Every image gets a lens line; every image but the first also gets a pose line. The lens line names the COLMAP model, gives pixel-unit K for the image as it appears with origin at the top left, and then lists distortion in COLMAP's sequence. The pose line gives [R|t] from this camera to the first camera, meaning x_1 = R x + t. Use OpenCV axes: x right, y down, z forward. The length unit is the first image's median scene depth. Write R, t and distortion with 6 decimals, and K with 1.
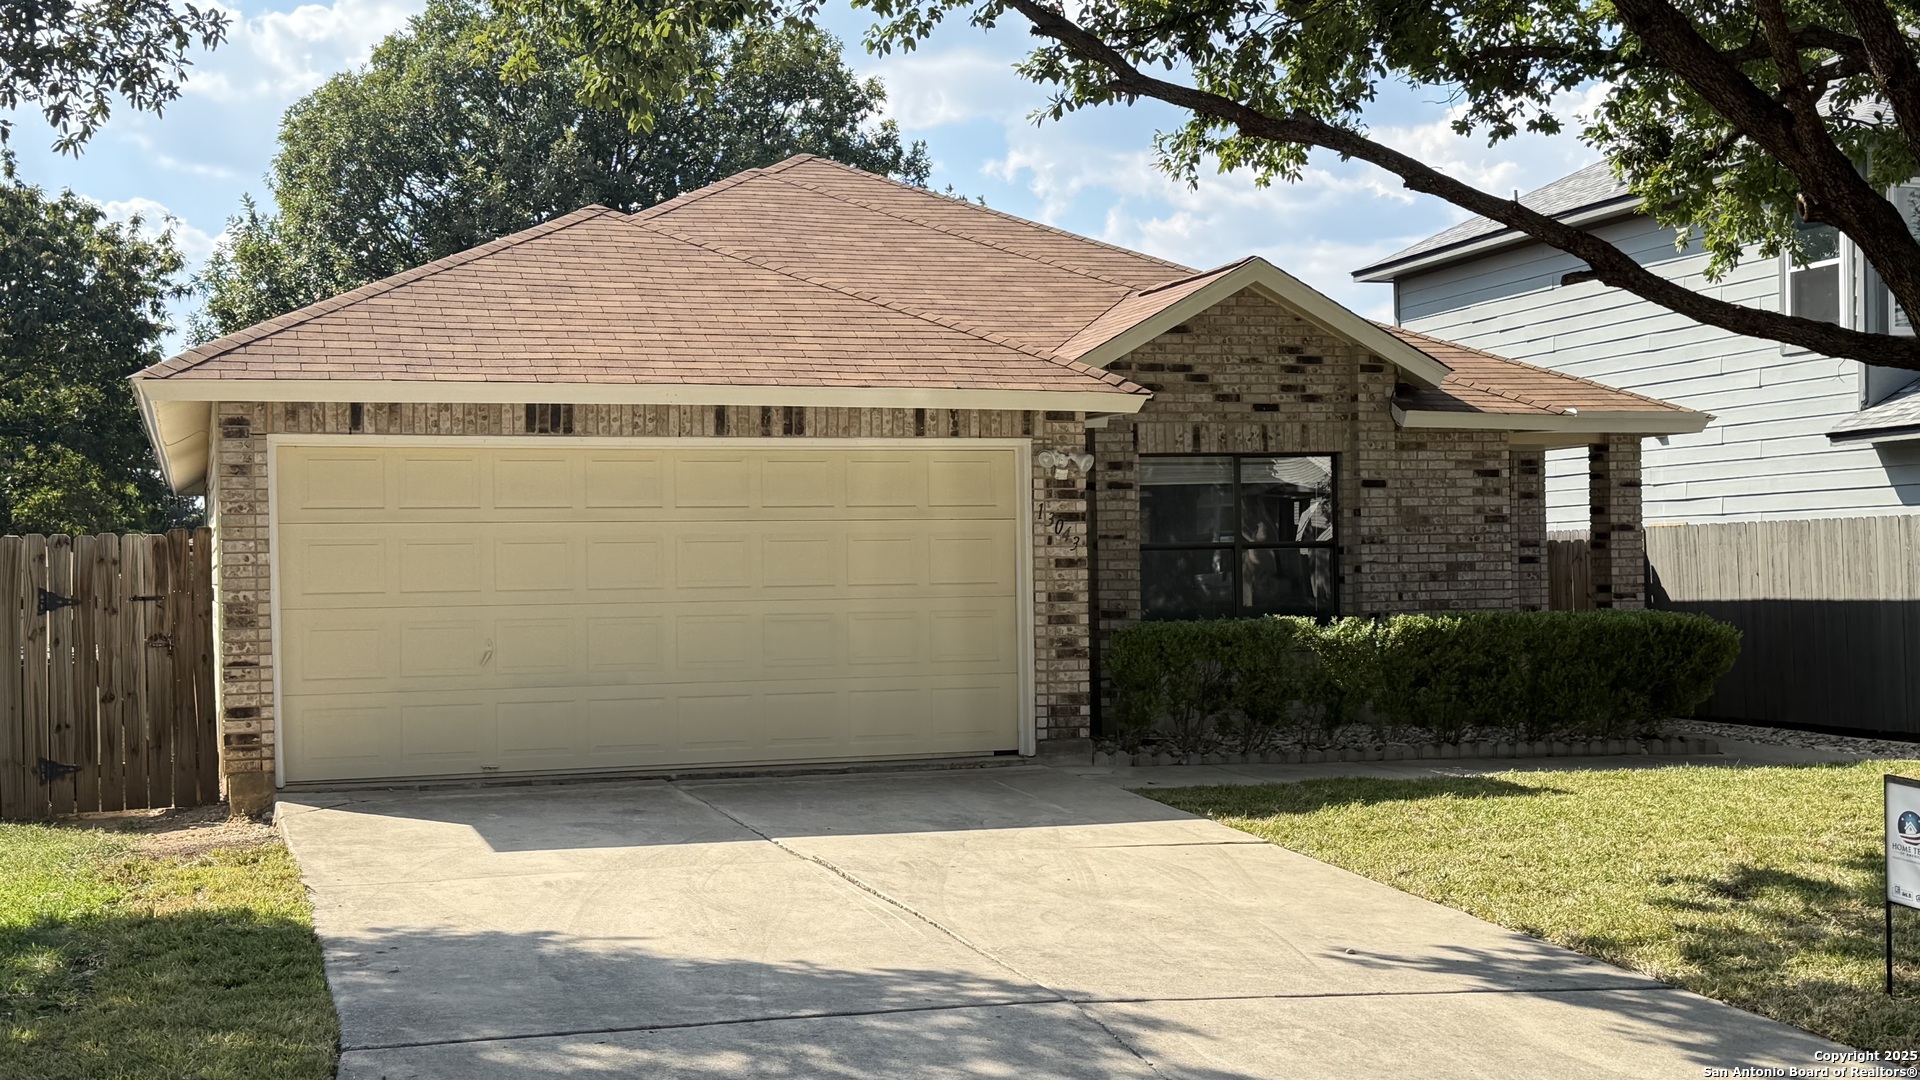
lens RADIAL K [[2250.2, 0, 963.5], [0, 2250.2, 535.0], [0, 0, 1]] dist [0.135787, 0.000000]
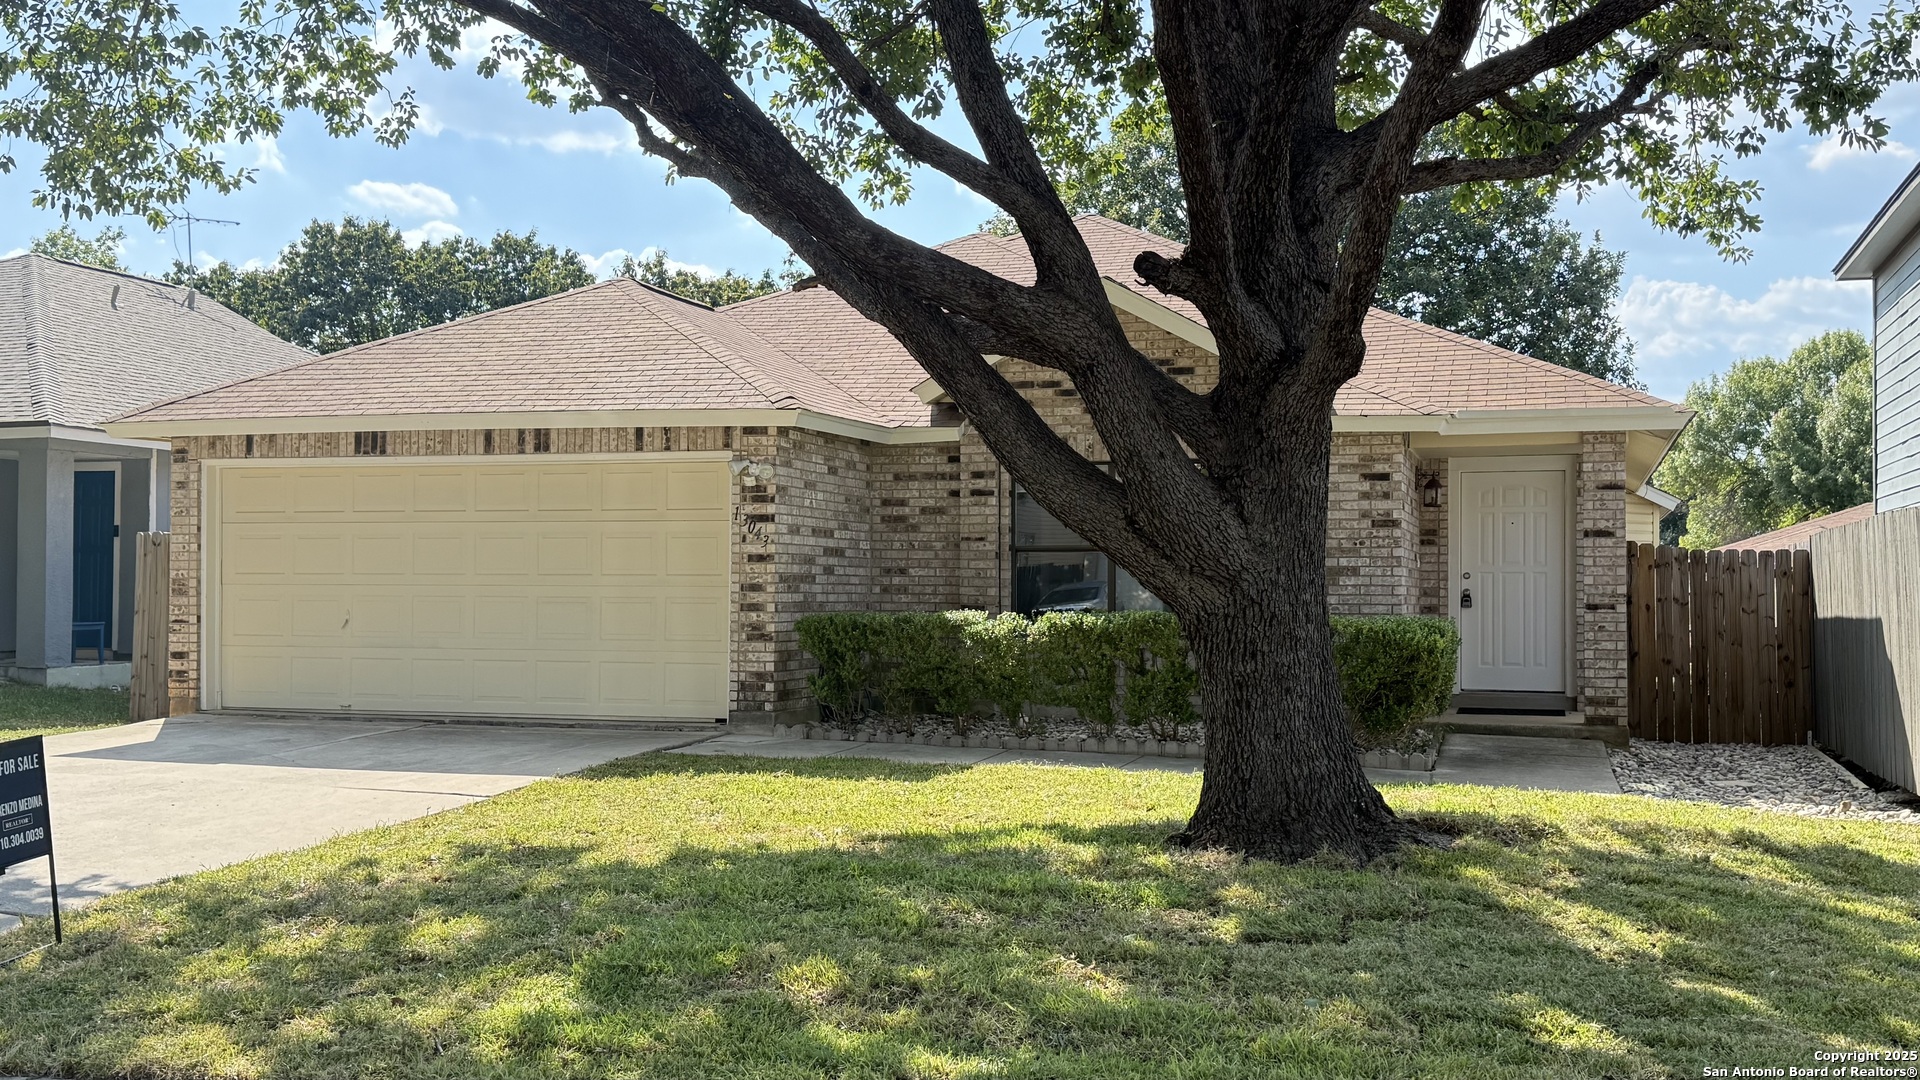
lens RADIAL K [[1805.7, 0, 965.5], [0, 1805.7, 552.8], [0, 0, 1]] dist [0.140307, 0.000000]
pose [[0.809648, 0.006839, -0.586876, 0.674150], [-0.008288, 0.999966, 0.000219, 0.008597], [0.586857, 0.004686, 0.809677, 0.315096]]
